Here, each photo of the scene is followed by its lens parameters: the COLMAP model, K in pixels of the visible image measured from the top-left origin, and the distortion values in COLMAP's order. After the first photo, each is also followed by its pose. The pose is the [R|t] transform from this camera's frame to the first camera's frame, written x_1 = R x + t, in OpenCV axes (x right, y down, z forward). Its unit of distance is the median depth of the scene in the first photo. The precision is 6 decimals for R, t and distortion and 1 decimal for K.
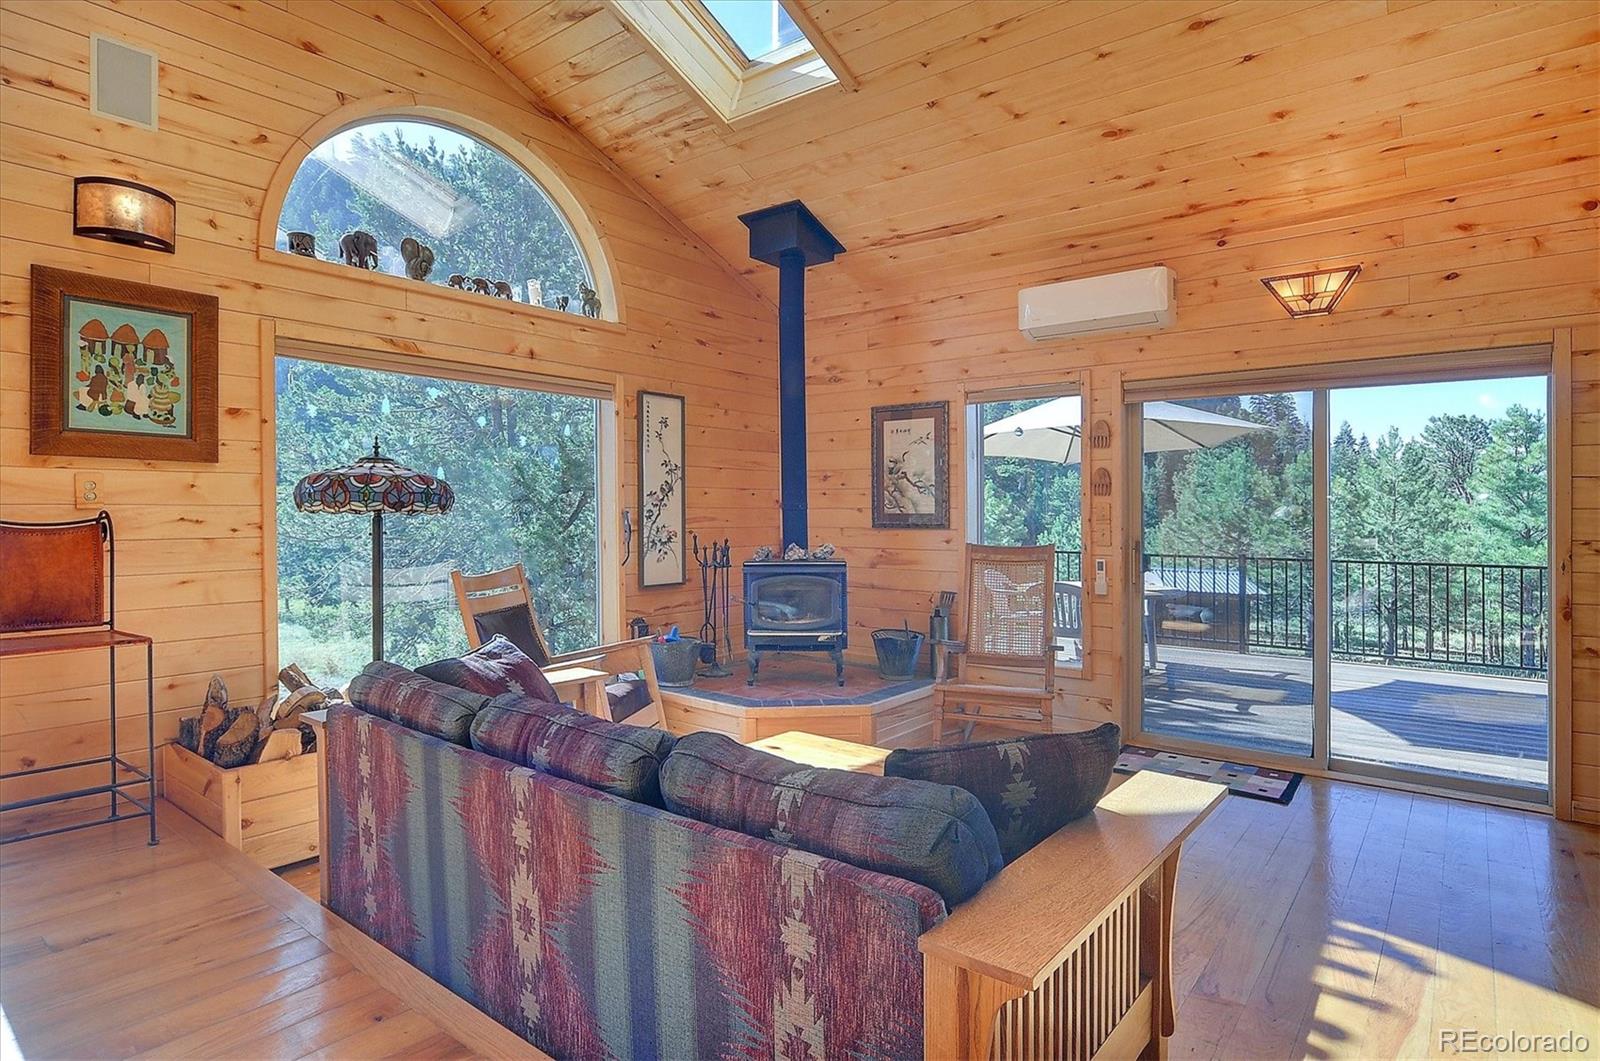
lens RADIAL K [[861.3, 0, 807.6], [0, 861.3, 528.3], [0, 0, 1]] dist [-0.015614, 0.003380]
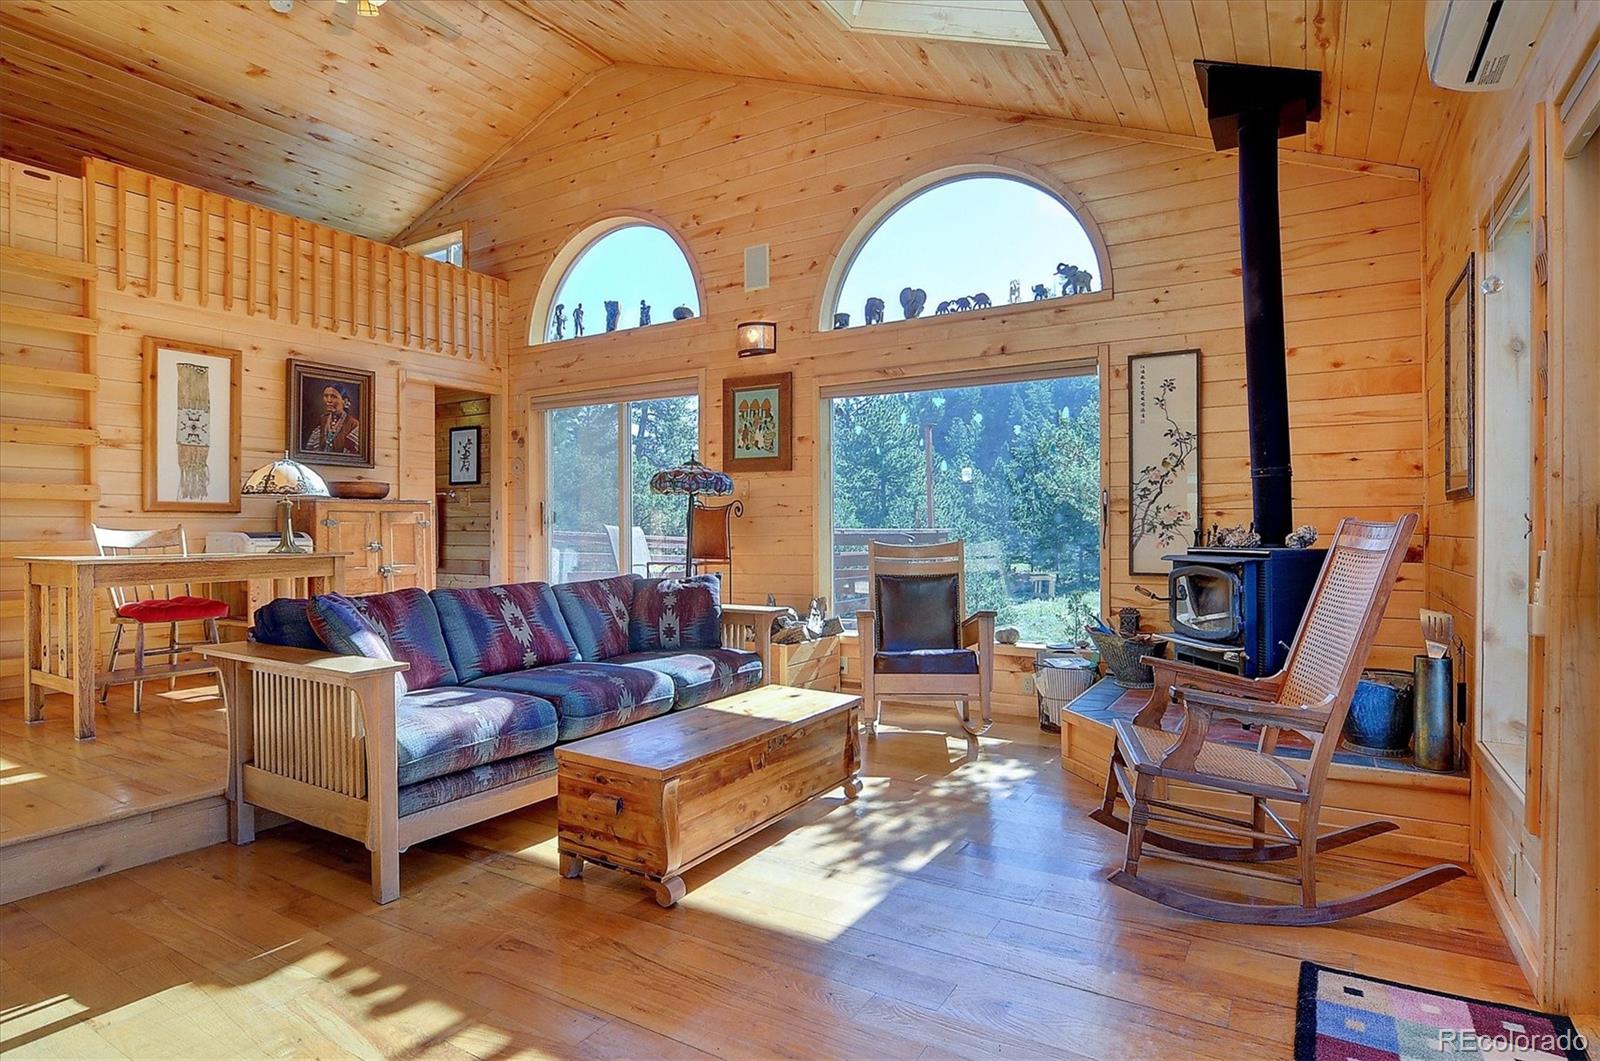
lens RADIAL K [[861.3, 0, 804.6], [0, 861.3, 531.9], [0, 0, 1]] dist [-0.015614, 0.003380]
pose [[0.134661, 0.002874, -0.990888, 0.998196], [-0.009663, 0.999952, 0.001587, 0.040049], [0.990845, 0.009362, 0.134682, 0.824538]]
